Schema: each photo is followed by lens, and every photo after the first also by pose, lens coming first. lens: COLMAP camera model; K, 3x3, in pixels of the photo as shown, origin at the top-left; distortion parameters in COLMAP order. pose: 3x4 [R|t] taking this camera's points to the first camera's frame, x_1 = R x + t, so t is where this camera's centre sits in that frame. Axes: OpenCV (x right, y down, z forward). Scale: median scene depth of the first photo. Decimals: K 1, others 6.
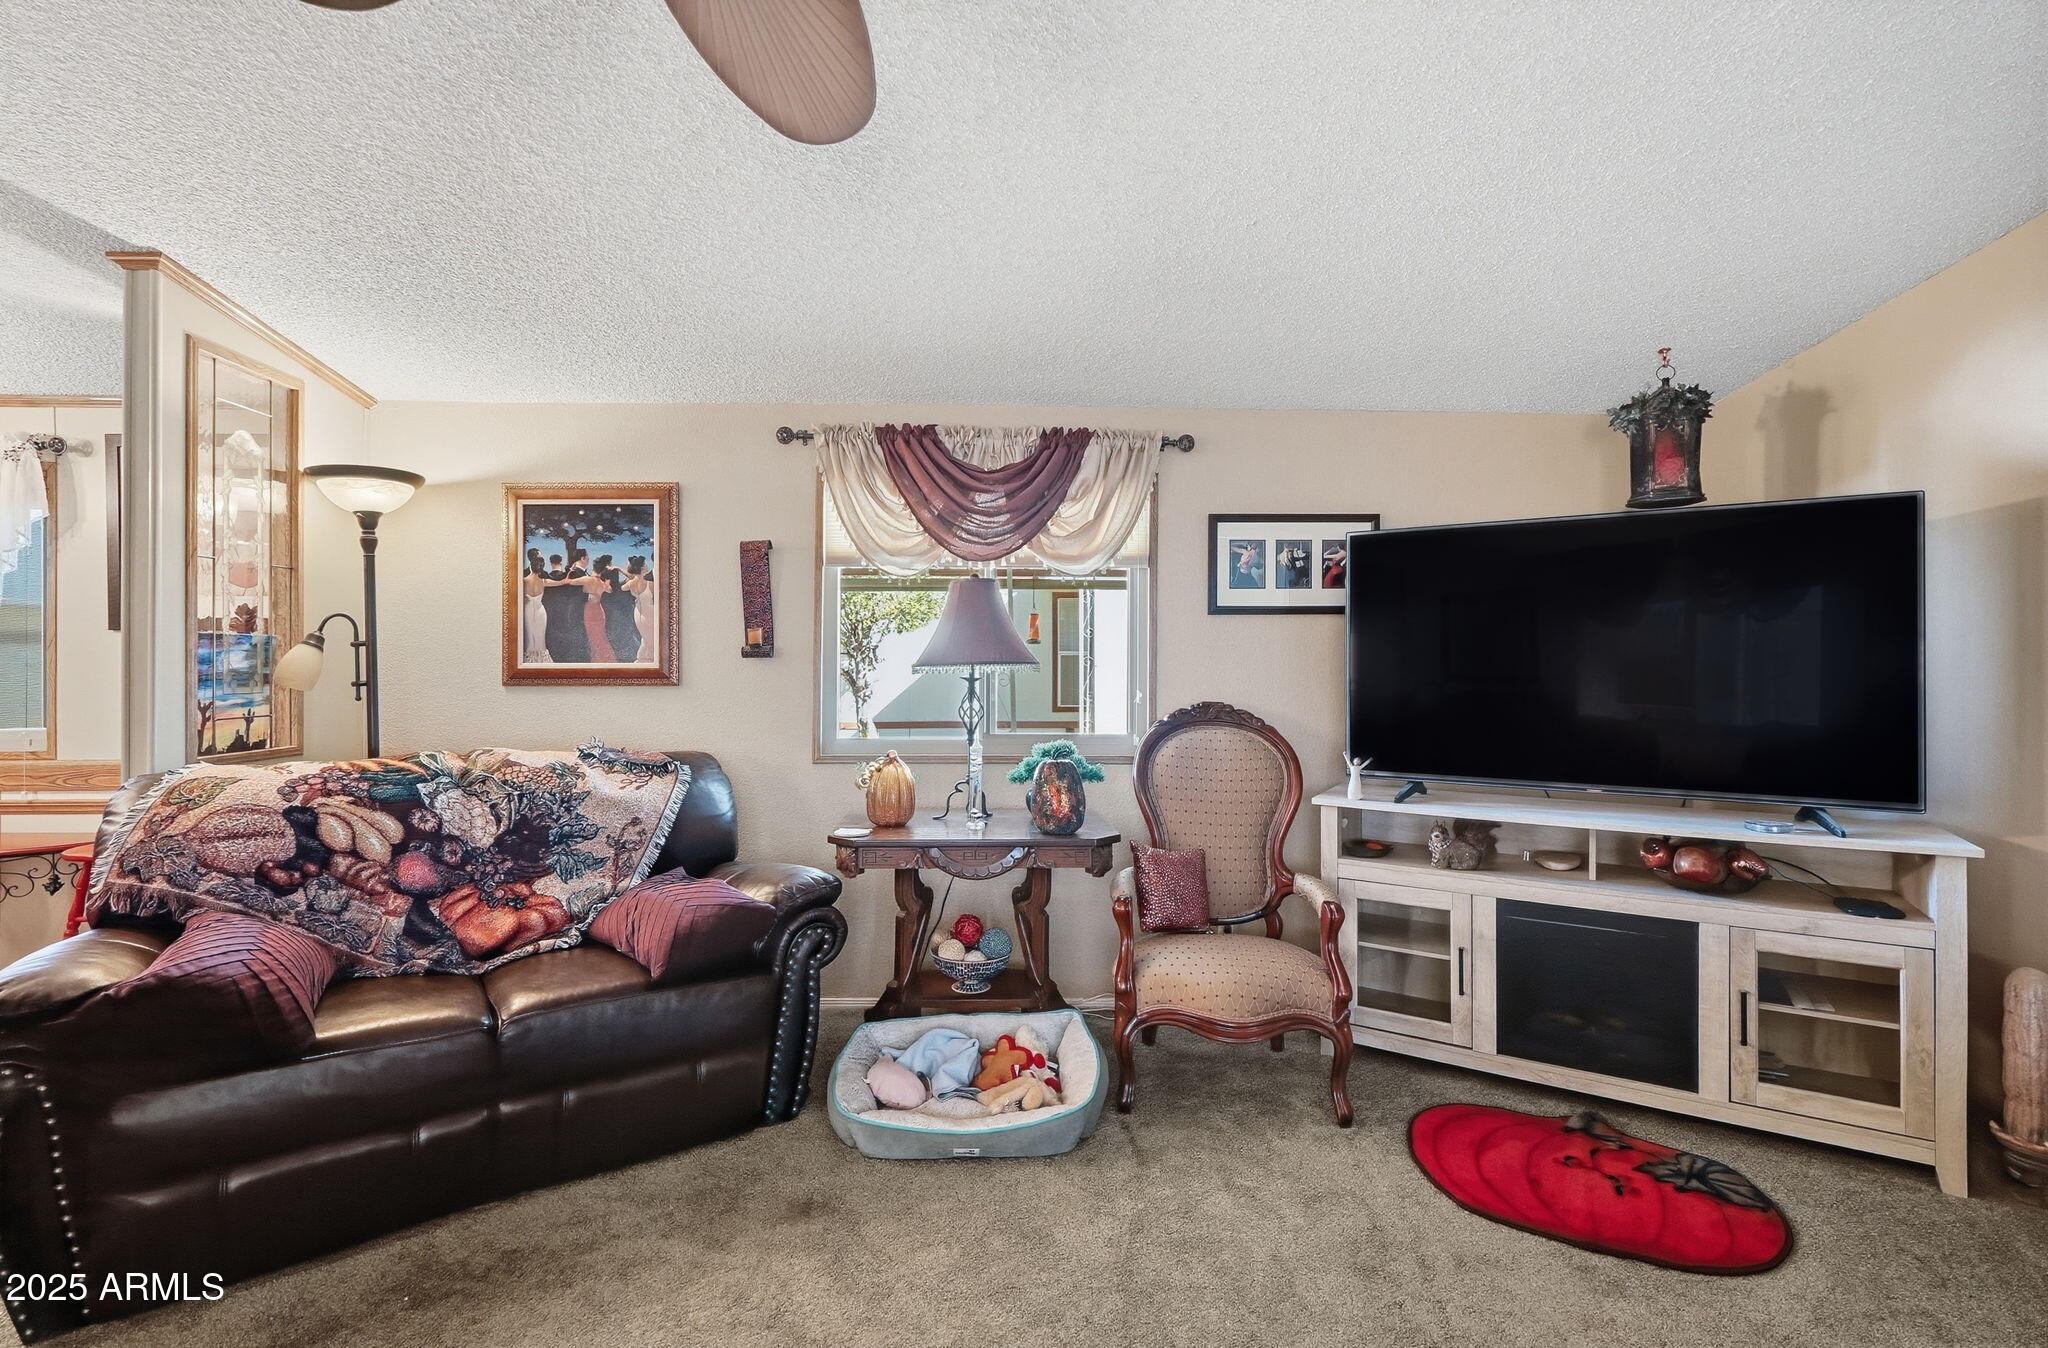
lens RADIAL K [[921.3, 0, 1024.1], [0, 921.3, 671.0], [0, 0, 1]] dist [0.000583, 0.000130]
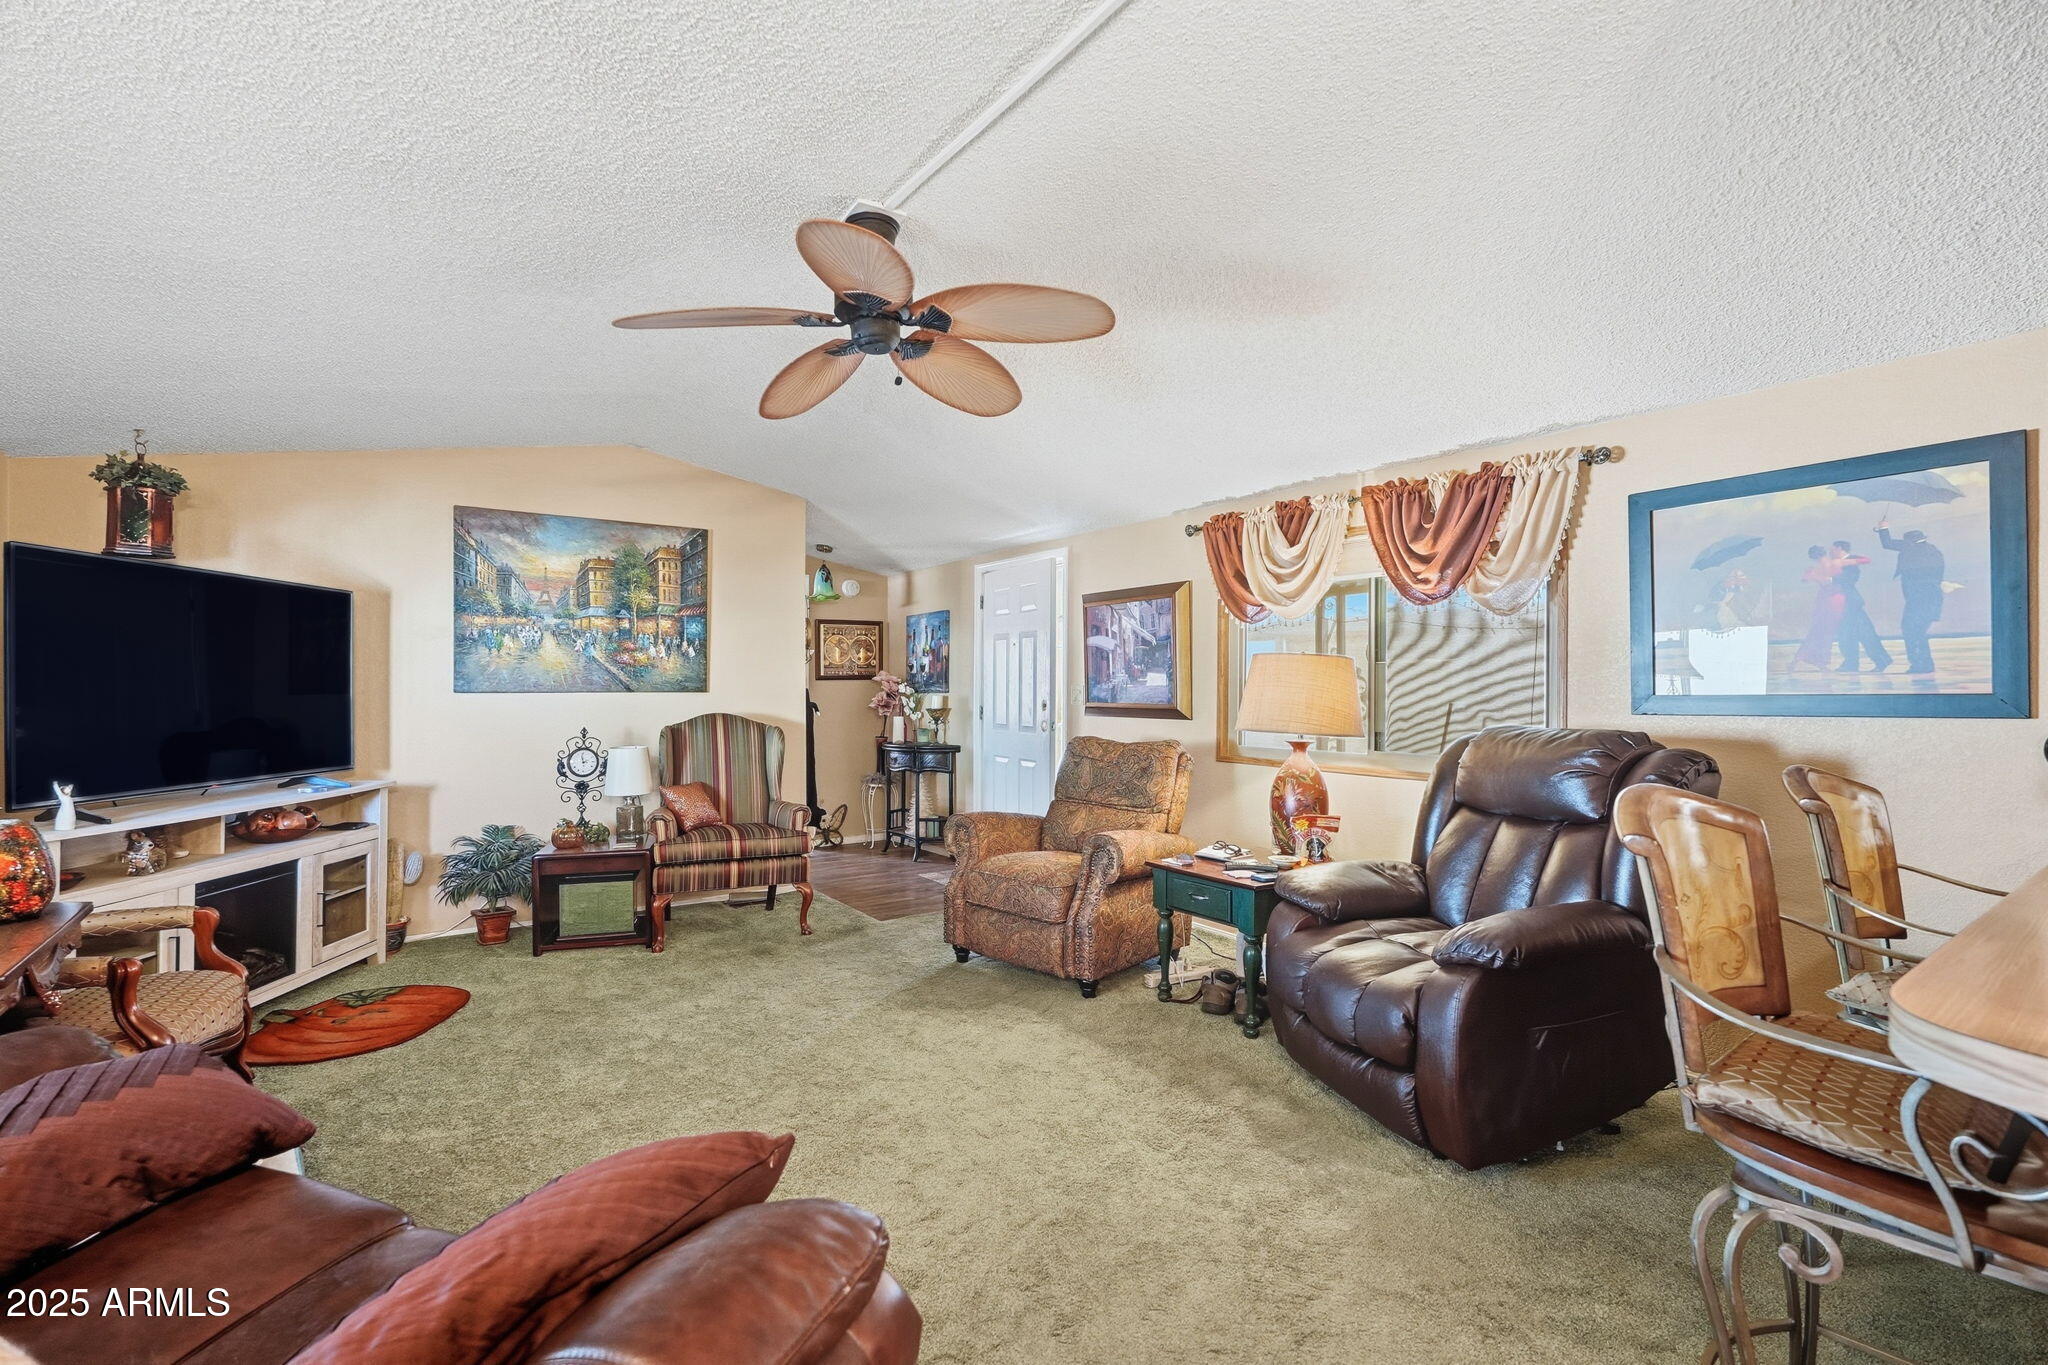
lens RADIAL K [[923.9, 0, 1024.3], [0, 923.9, 684.4], [0, 0, 1]] dist [-0.015333, 0.008392]
pose [[-0.572369, 0.001300, 0.819995, -1.160810], [-0.004235, 0.999981, -0.004541, -0.011557], [-0.819985, -0.006071, -0.572353, 0.867179]]
